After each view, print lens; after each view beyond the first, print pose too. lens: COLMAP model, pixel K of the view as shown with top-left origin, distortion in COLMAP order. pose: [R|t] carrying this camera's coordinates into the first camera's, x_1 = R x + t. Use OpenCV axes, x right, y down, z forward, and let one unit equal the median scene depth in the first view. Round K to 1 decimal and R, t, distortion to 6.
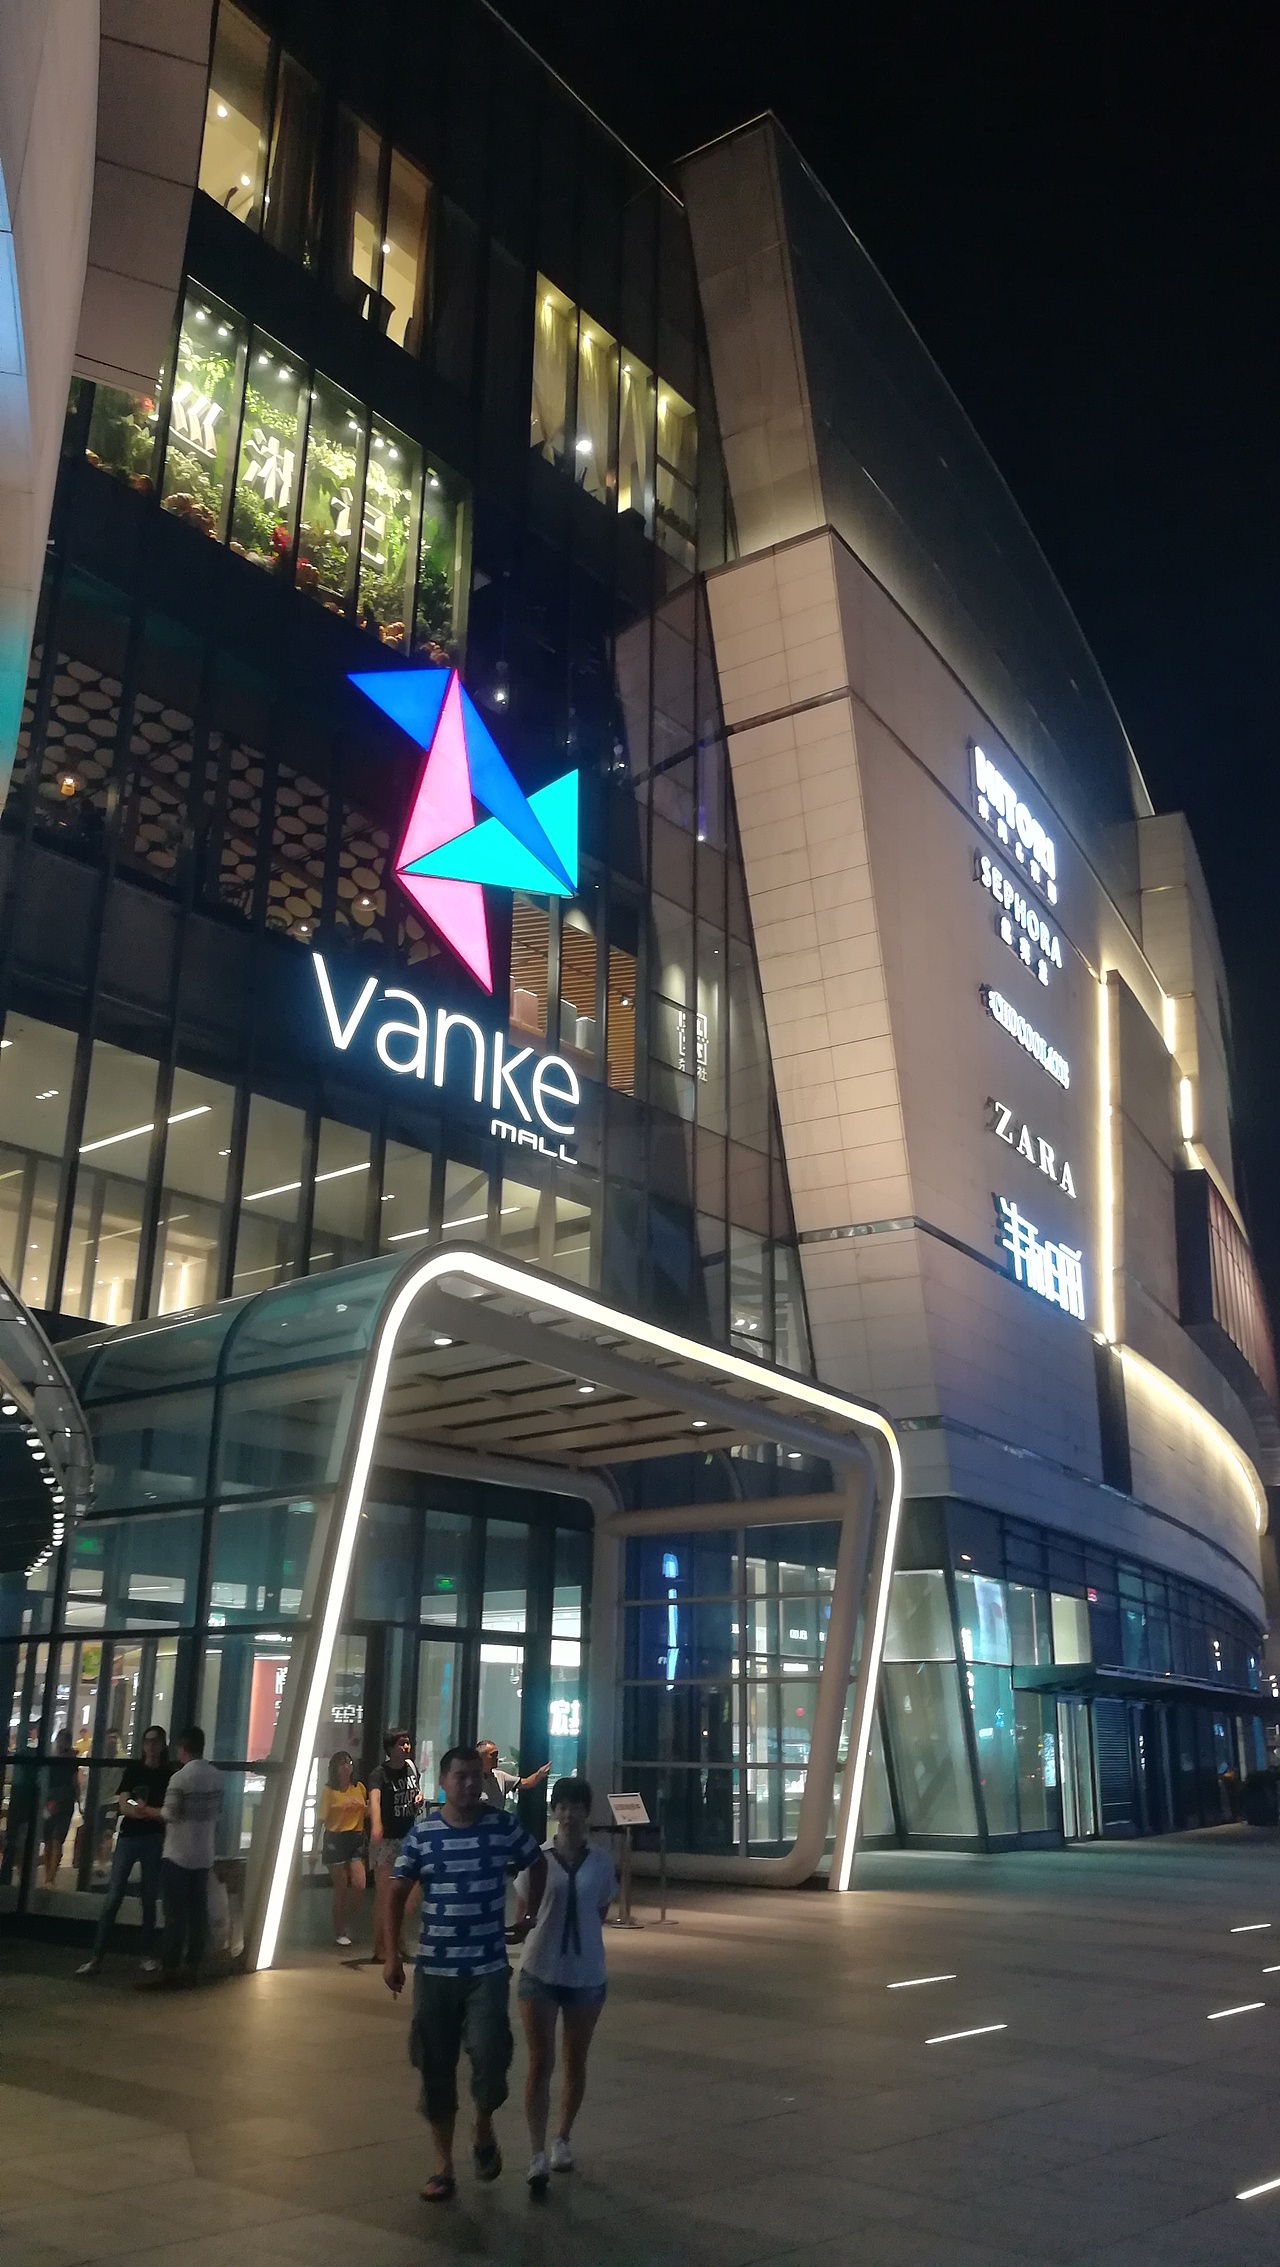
lens RADIAL K [[1766.3, 0, 672.4], [0, 1766.3, 1133.8], [0, 0, 1]] dist [0.165669, -0.523942]
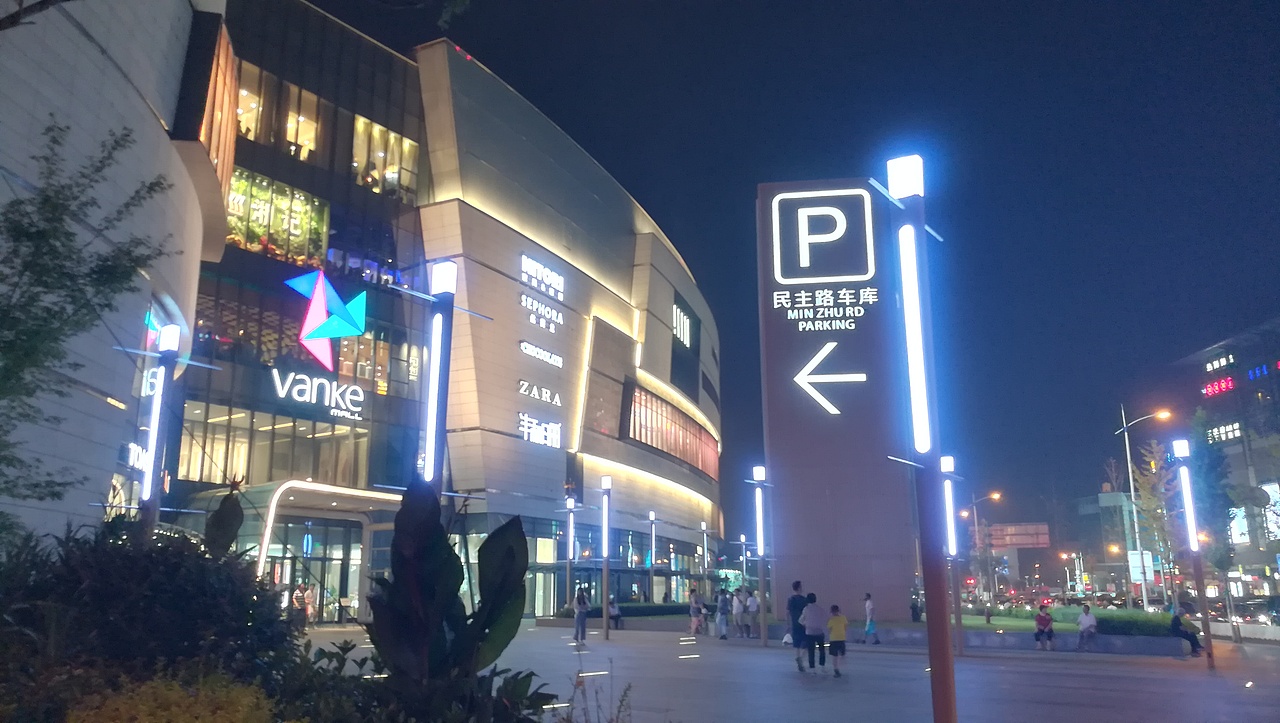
lens RADIAL K [[997.3, 0, 681.3], [0, 997.3, 363.7], [0, 0, 1]] dist [0.165669, -0.523942]
pose [[0.991911, 0.008550, 0.126650, 0.299881], [-0.021769, 0.994406, 0.103357, -0.293861], [-0.125058, -0.105277, 0.986548, -0.928163]]
